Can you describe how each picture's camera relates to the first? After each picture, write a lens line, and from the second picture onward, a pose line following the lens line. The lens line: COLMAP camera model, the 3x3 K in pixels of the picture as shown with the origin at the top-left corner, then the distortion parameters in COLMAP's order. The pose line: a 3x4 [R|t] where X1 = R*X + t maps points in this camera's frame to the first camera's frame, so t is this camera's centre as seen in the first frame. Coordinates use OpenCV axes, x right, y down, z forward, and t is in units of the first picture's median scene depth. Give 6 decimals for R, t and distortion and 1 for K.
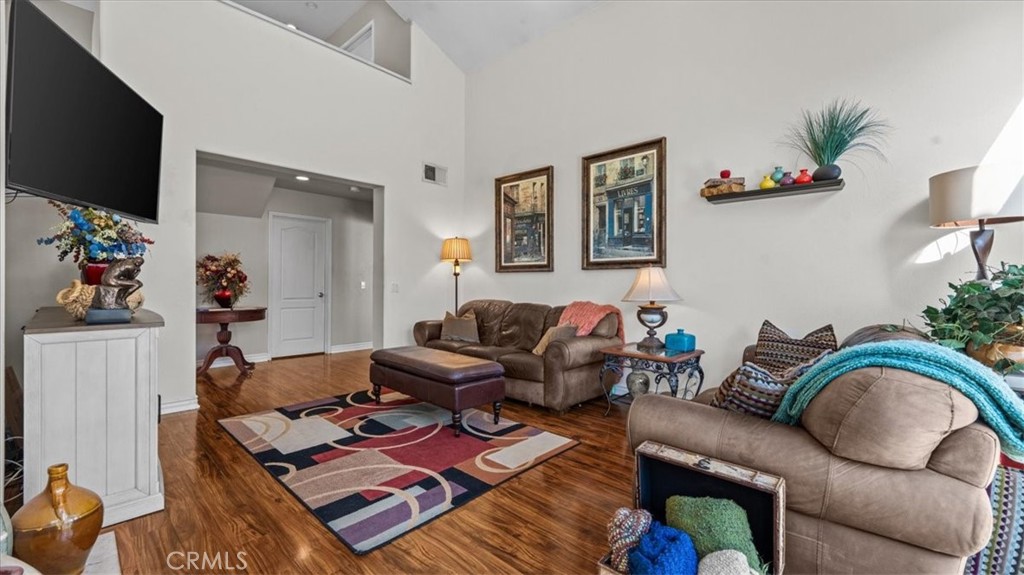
lens RADIAL K [[411.8, 0, 515.1], [0, 411.8, 285.7], [0, 0, 1]] dist [0.003075, -0.001918]
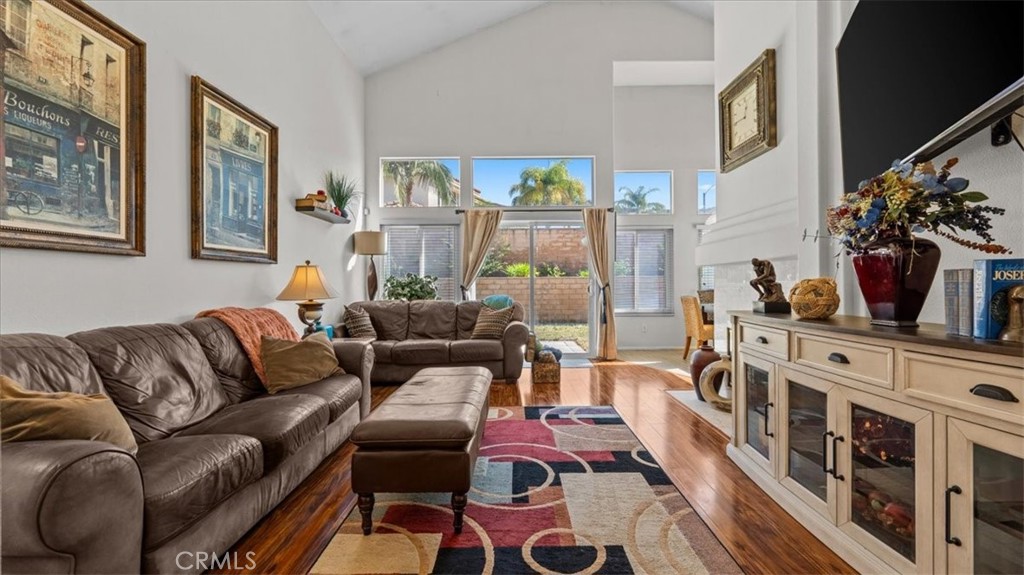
lens RADIAL K [[411.8, 0, 515.6], [0, 411.8, 280.8], [0, 0, 1]] dist [0.003075, -0.001918]
pose [[-0.678949, -0.001252, 0.734184, -0.675052], [0.003247, 0.999984, 0.004708, -0.007533], [-0.734178, 0.005580, -0.678934, 1.178490]]
